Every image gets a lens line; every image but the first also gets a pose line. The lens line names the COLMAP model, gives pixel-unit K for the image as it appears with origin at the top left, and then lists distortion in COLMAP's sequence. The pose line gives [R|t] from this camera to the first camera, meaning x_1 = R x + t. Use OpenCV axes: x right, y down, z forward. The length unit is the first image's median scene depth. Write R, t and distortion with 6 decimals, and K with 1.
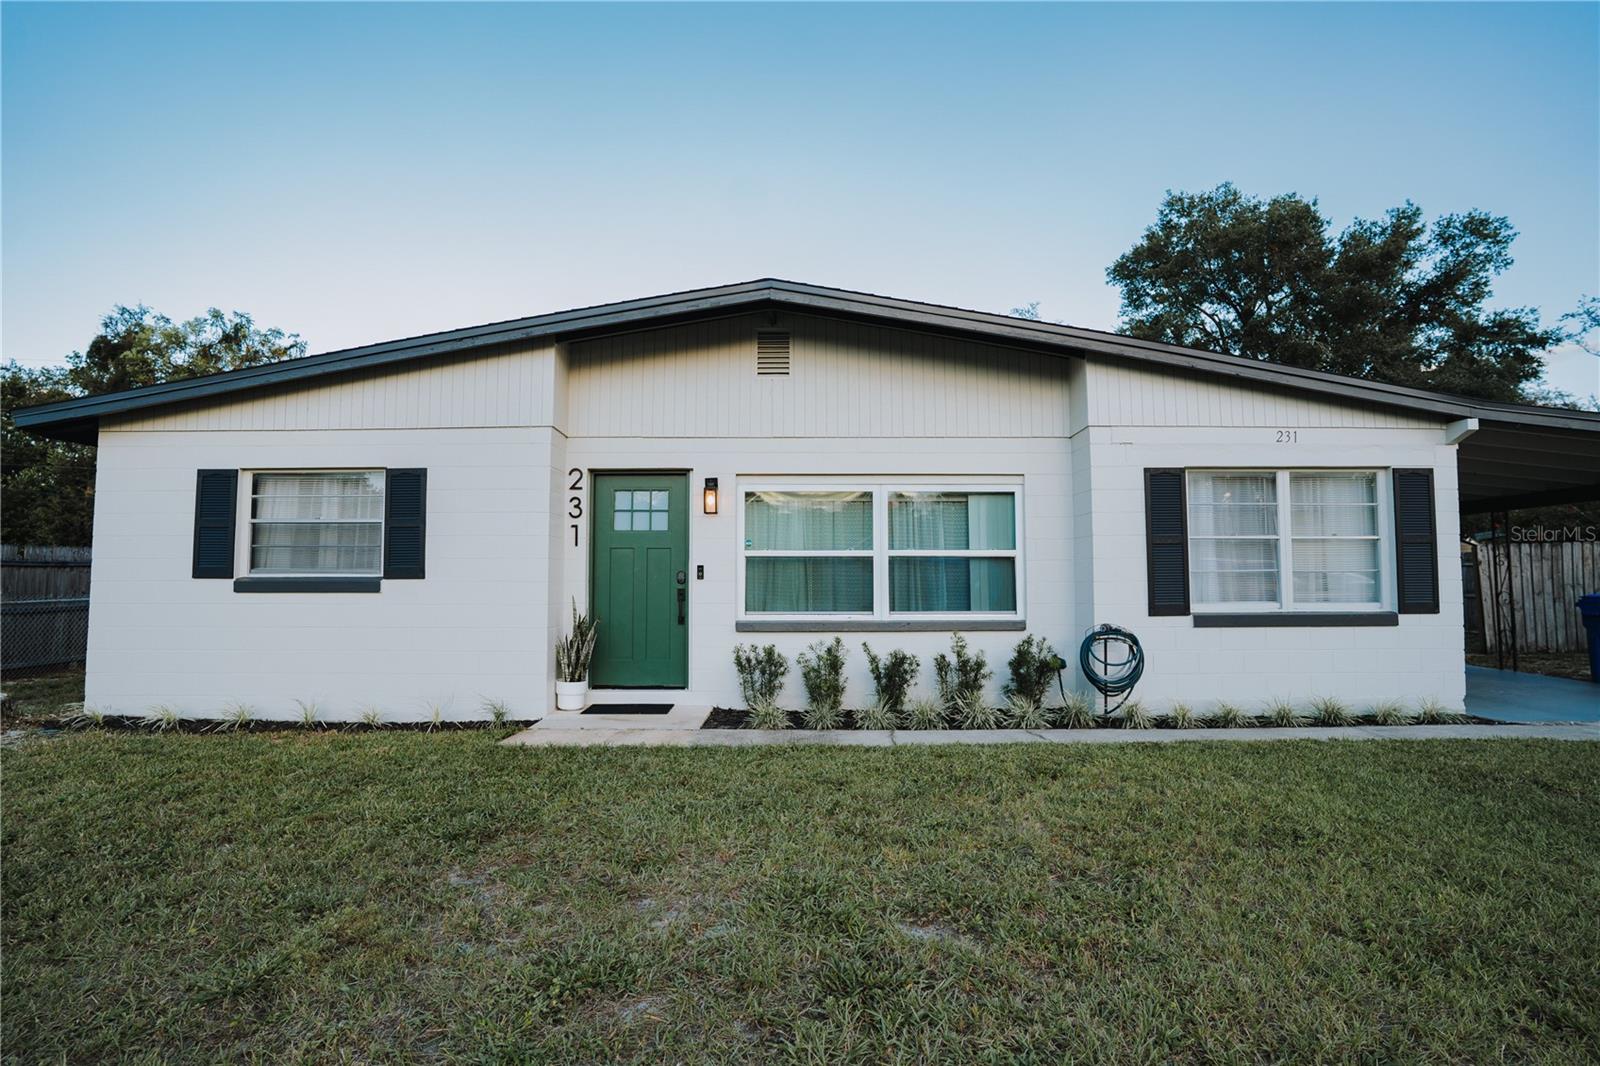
lens RADIAL K [[858.4, 0, 800.0], [0, 858.4, 533.0], [0, 0, 1]] dist [-0.003880, -0.000709]
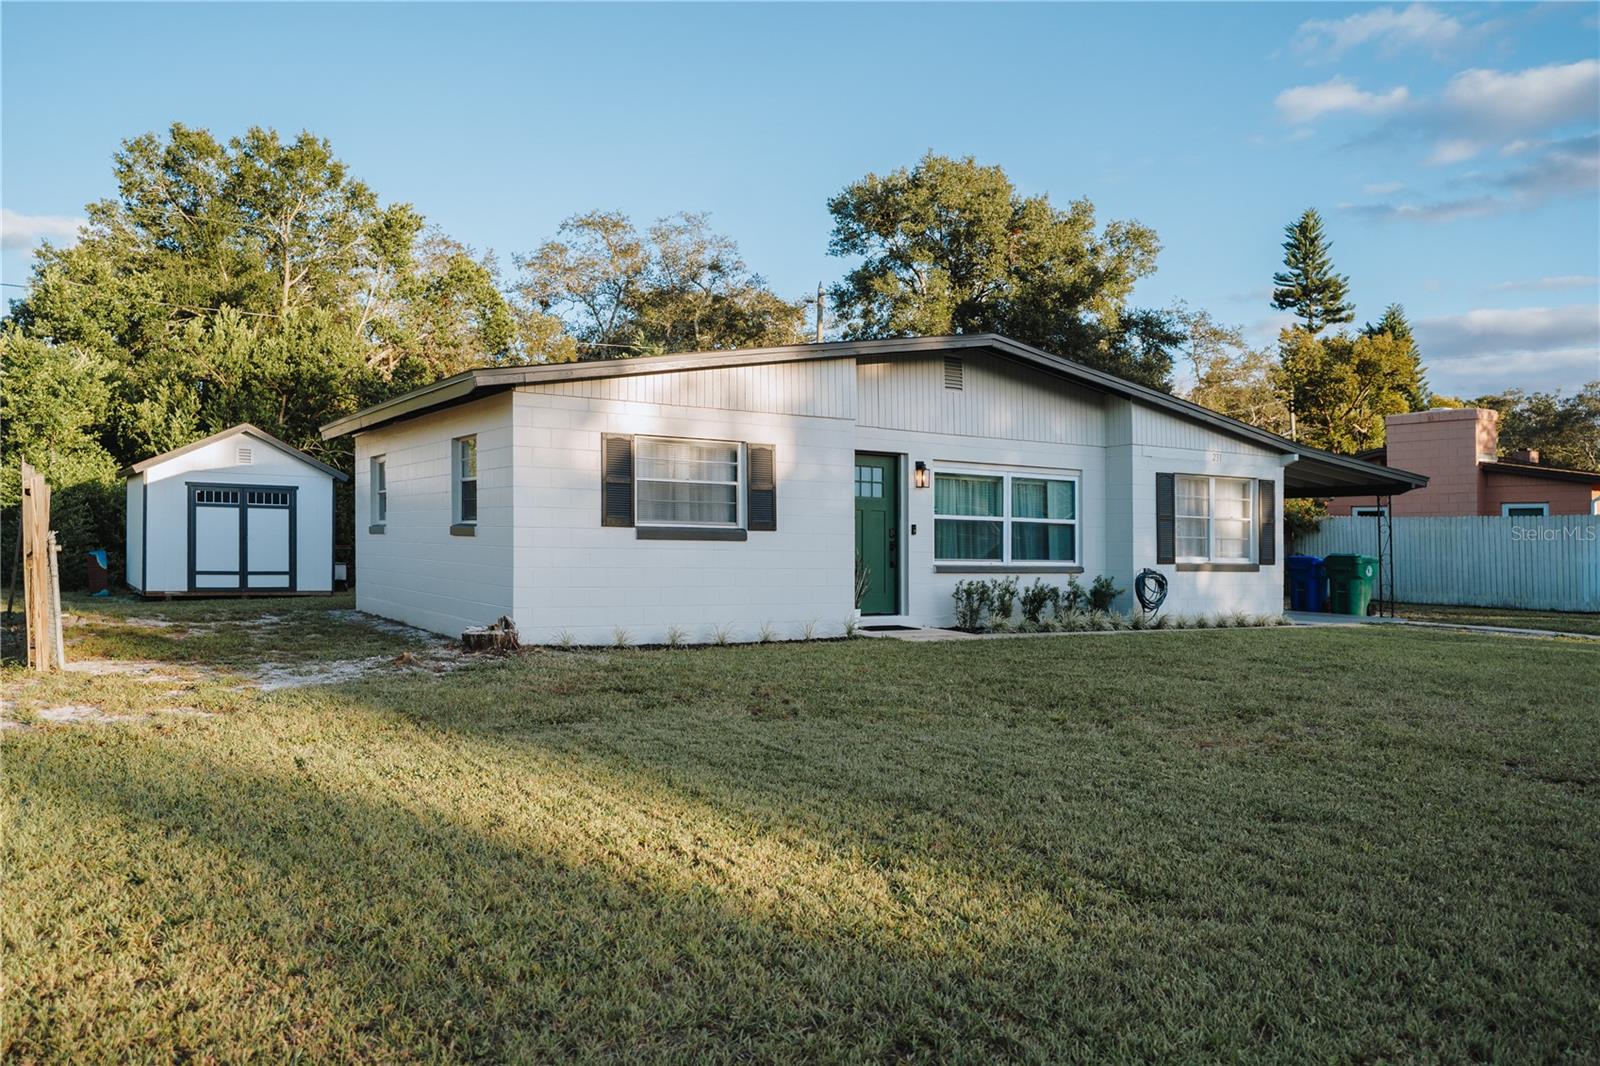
lens RADIAL K [[1203.2, 0, 800.0], [0, 1203.2, 533.0], [0, 0, 1]] dist [-0.001351, -0.000035]
pose [[0.857006, 0.023117, 0.514787, -1.254276], [-0.058988, 0.996827, 0.053438, -0.041583], [-0.511918, -0.076163, 0.855651, -0.558339]]
